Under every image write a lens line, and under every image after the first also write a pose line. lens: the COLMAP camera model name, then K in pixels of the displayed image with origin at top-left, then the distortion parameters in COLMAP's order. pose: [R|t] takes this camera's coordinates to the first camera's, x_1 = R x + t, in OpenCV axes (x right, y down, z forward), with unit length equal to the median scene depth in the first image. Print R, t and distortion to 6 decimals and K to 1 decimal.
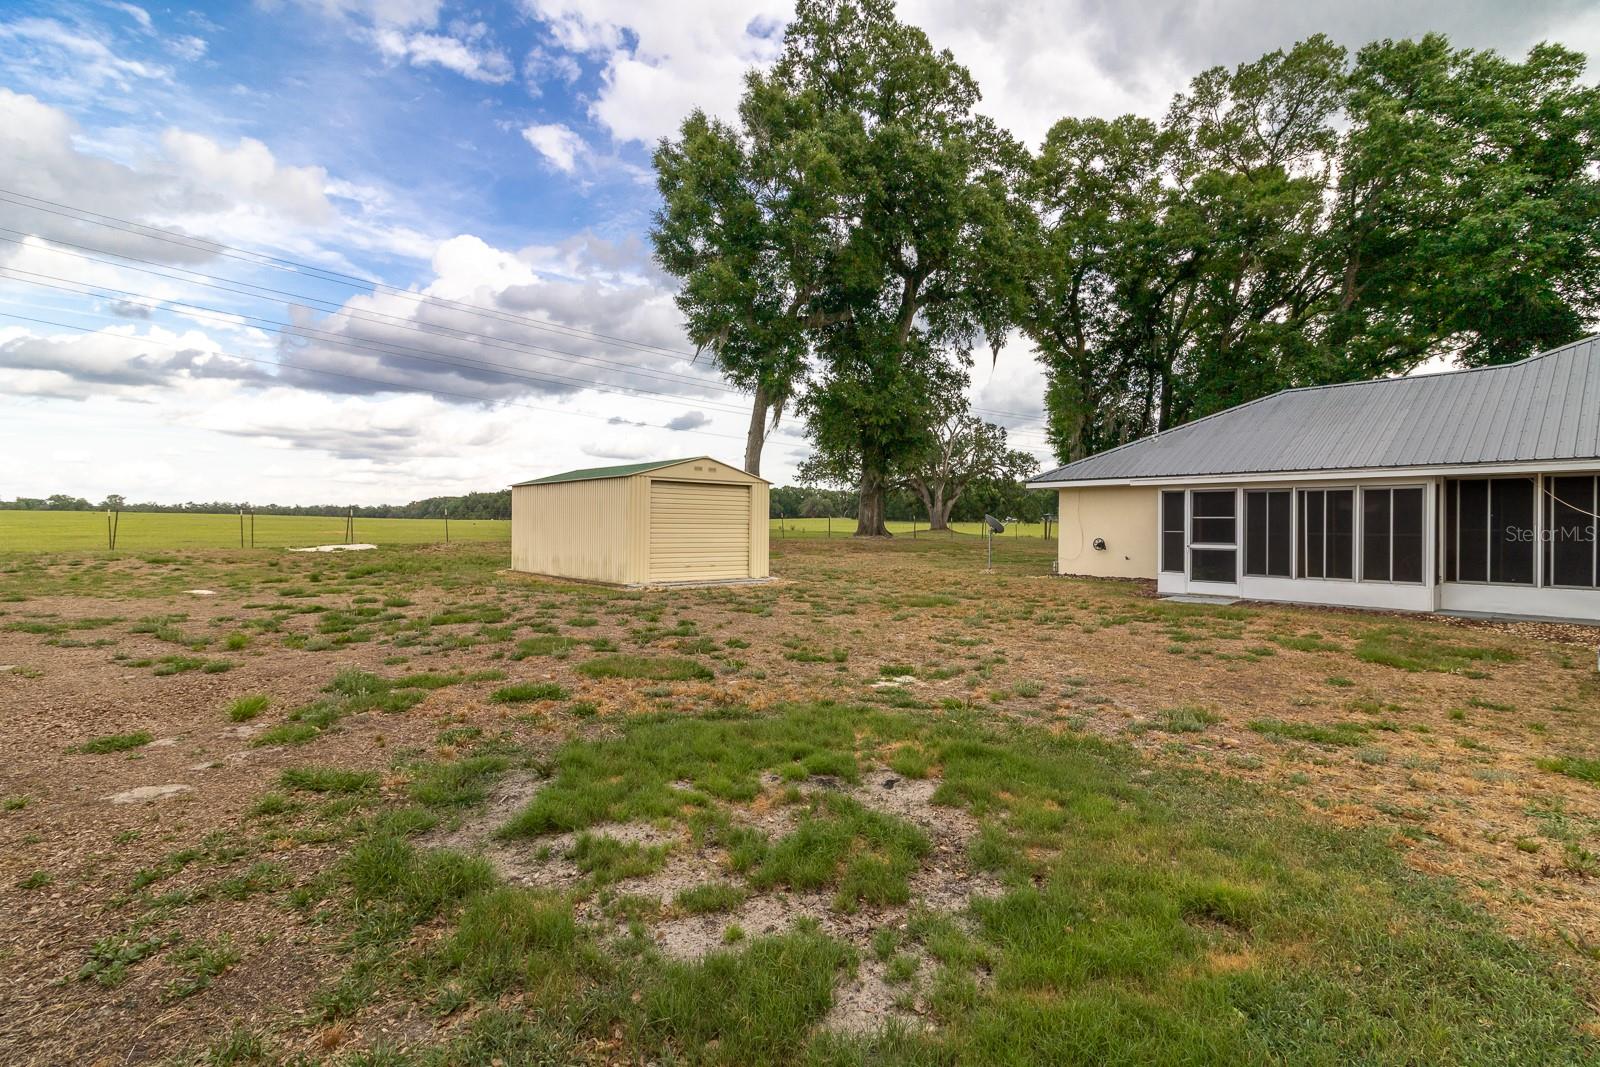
lens RADIAL K [[729.8, 0, 801.2], [0, 729.8, 533.5], [0, 0, 1]] dist [0.000848, 0.000346]
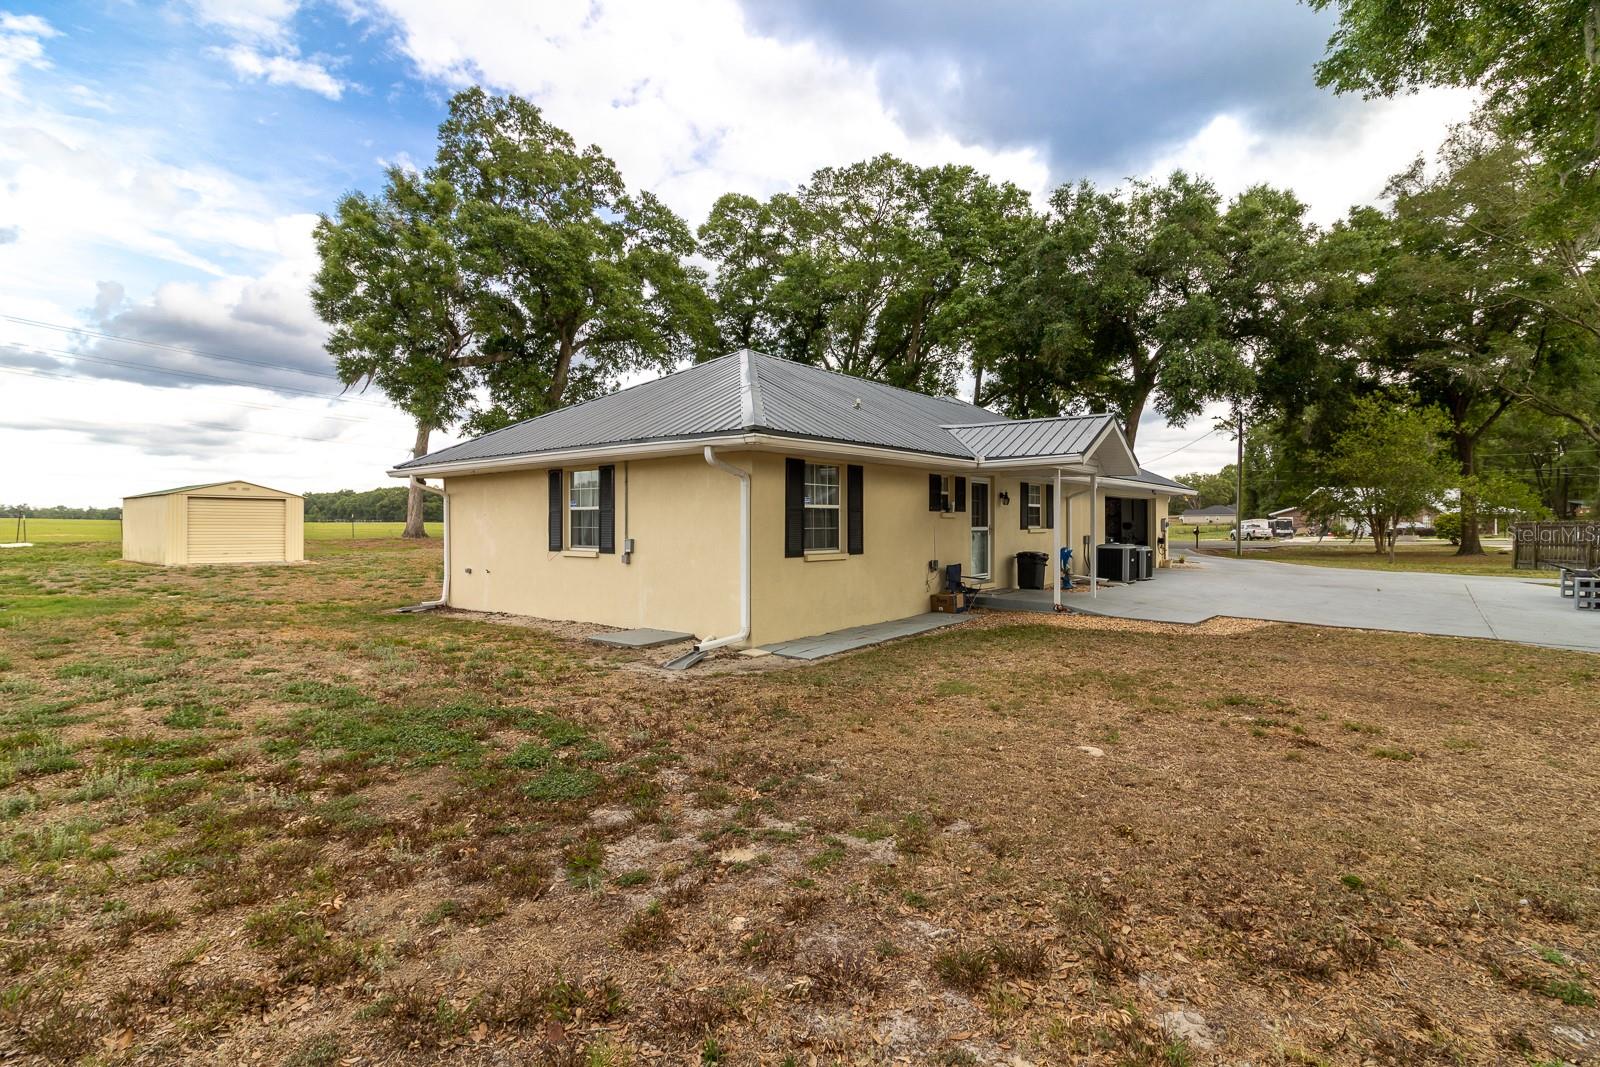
lens RADIAL K [[729.8, 0, 799.0], [0, 729.8, 532.0], [0, 0, 1]] dist [0.000848, 0.000346]
pose [[0.988182, -0.006811, 0.153136, 0.359628], [0.007194, 0.999972, -0.001949, 0.005334], [-0.153119, 0.003028, 0.988203, -0.297043]]
